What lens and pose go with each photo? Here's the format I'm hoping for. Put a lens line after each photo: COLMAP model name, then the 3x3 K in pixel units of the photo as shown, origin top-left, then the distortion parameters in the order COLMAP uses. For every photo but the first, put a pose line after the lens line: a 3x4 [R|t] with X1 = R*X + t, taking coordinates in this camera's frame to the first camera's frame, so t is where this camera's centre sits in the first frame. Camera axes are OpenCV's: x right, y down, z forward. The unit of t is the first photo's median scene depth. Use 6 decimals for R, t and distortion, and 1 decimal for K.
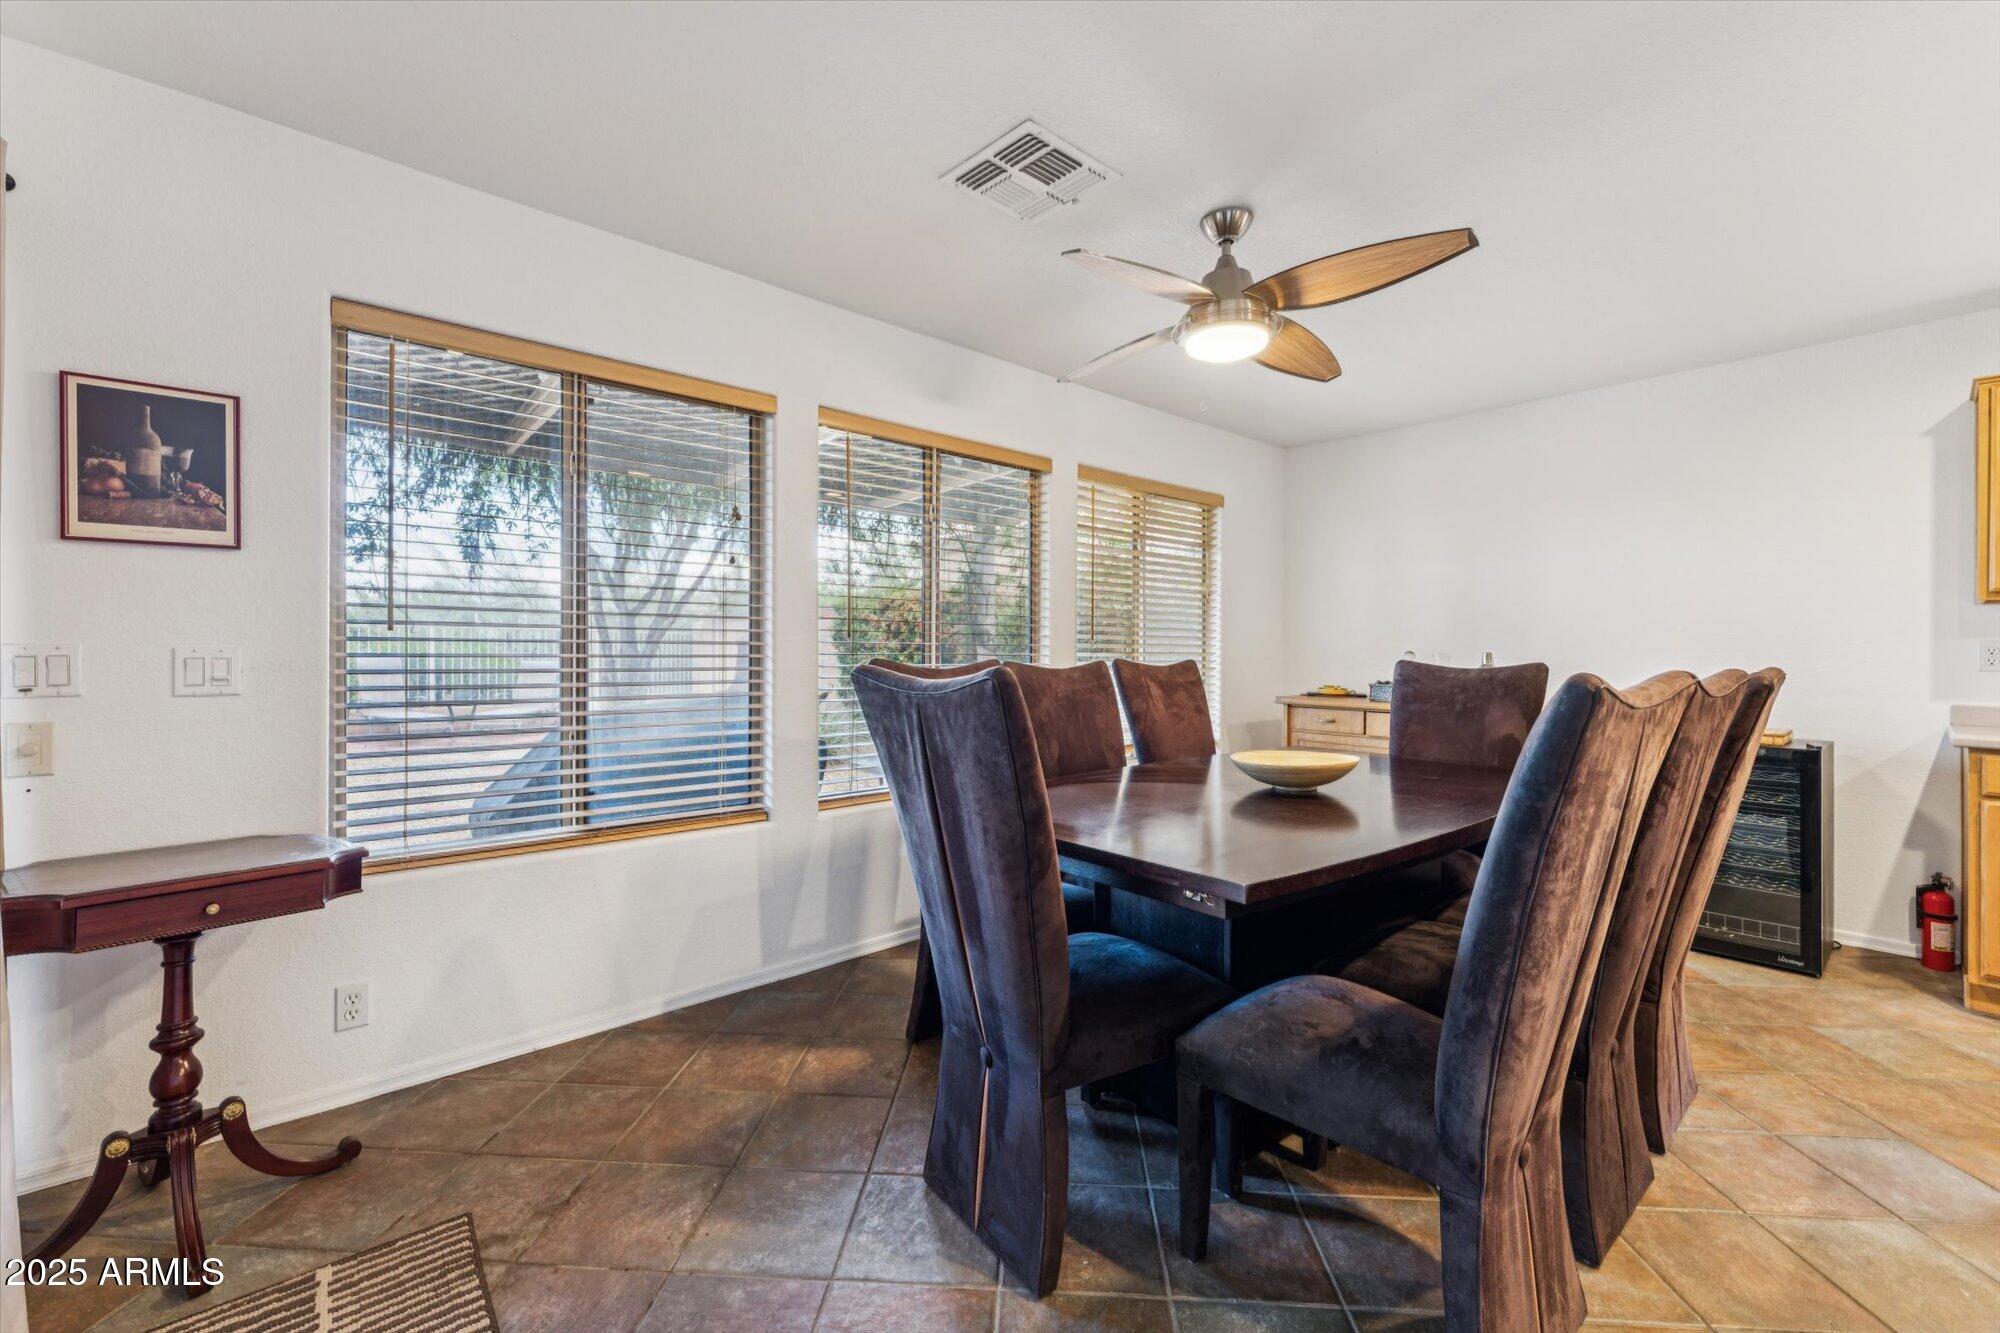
lens RADIAL K [[818.8, 0, 1003.7], [0, 818.8, 652.8], [0, 0, 1]] dist [-0.001817, 0.000569]
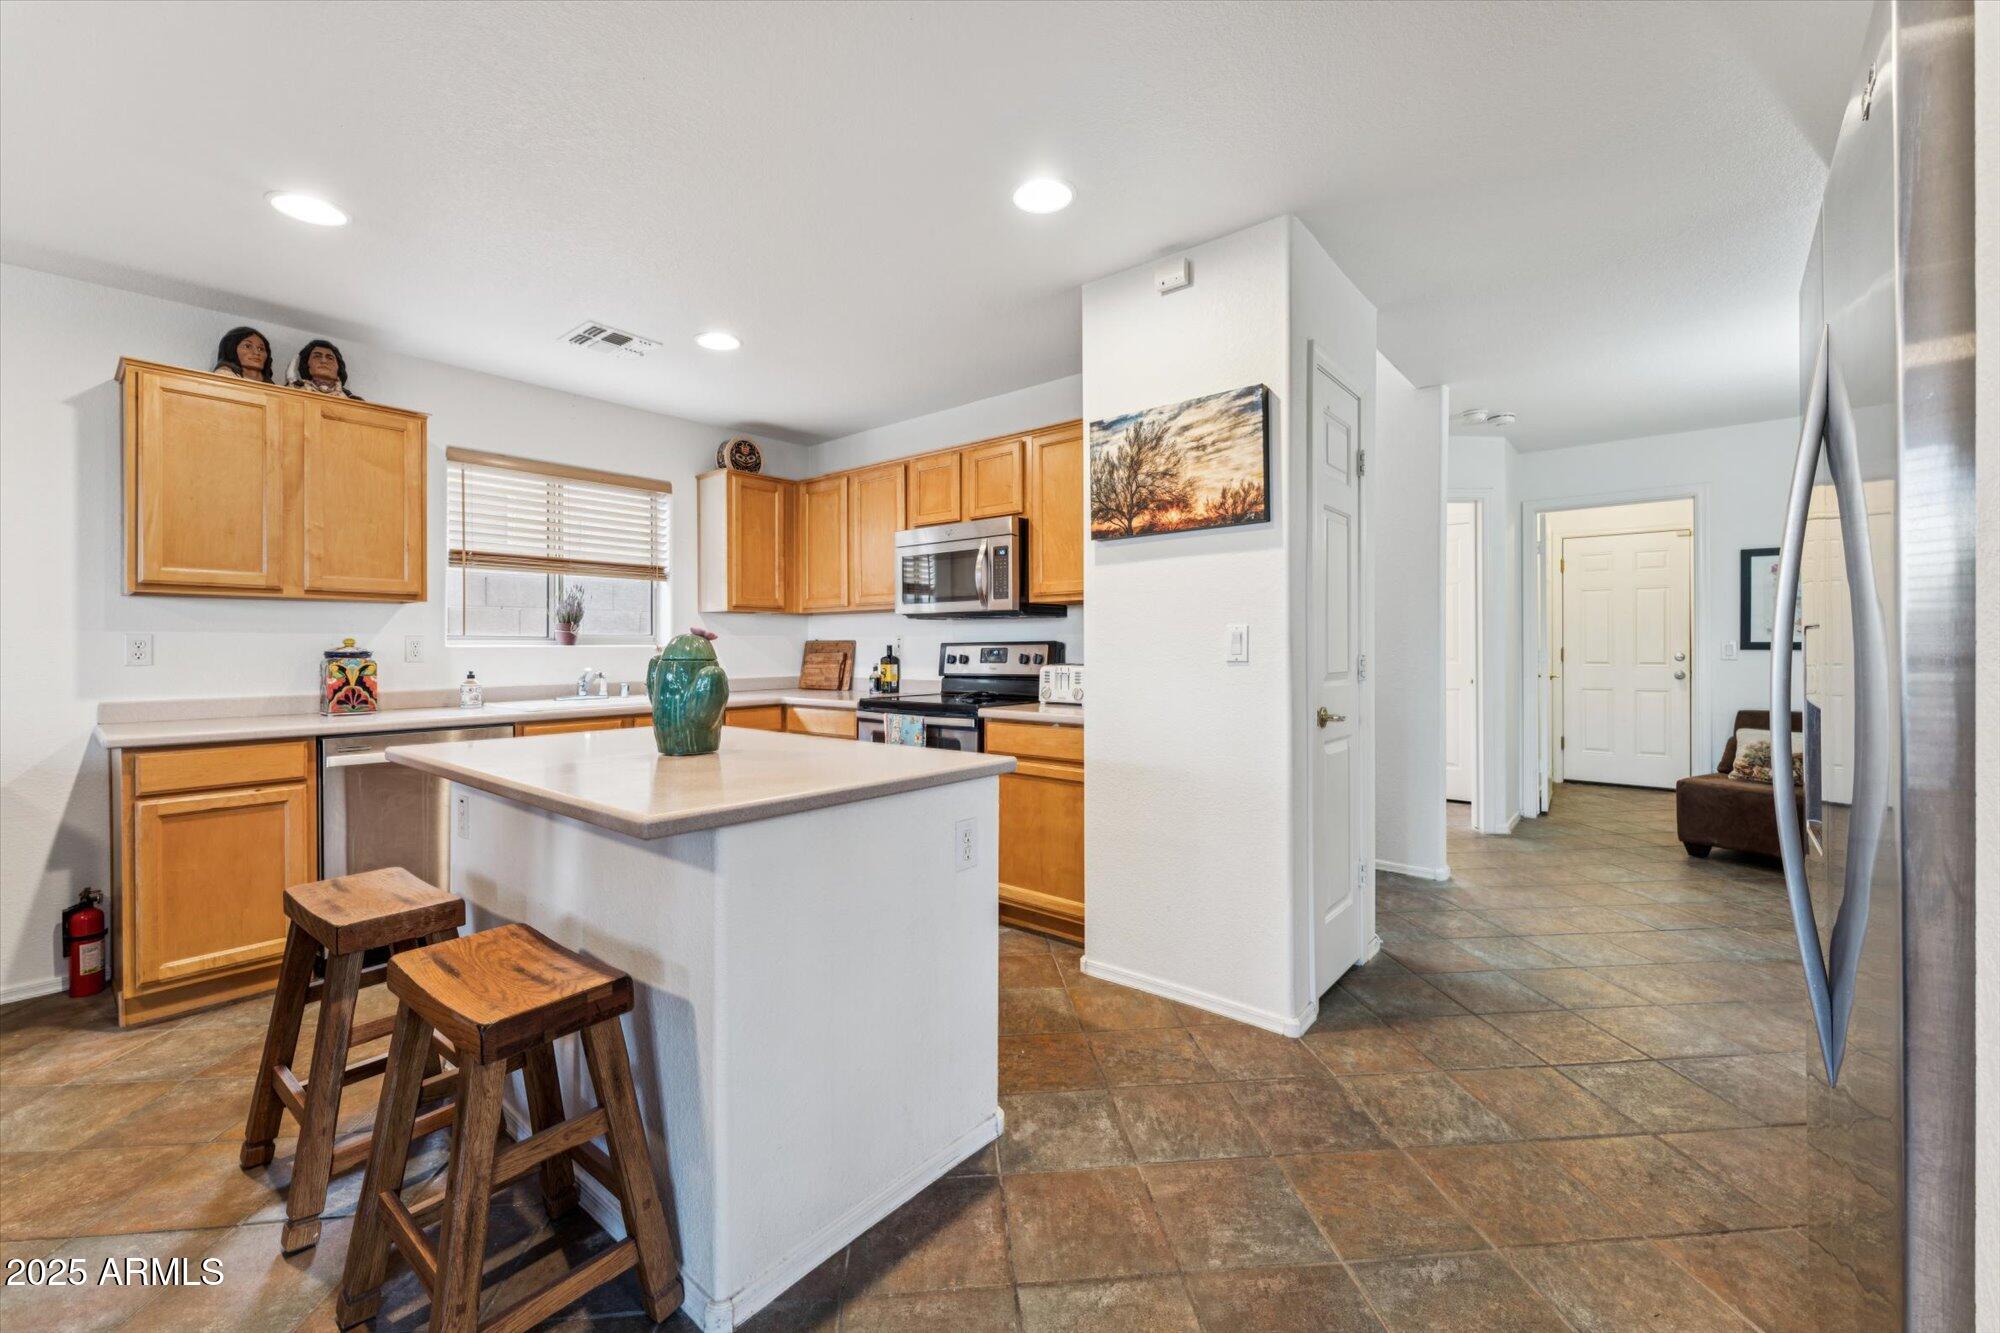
lens RADIAL K [[818.8, 0, 1004.3], [0, 818.8, 646.1], [0, 0, 1]] dist [-0.001817, 0.000569]
pose [[-0.139325, -0.003352, 0.990241, 0.104643], [0.005049, 0.999979, 0.004095, 0.000751], [-0.990234, 0.005570, -0.139305, 0.118564]]
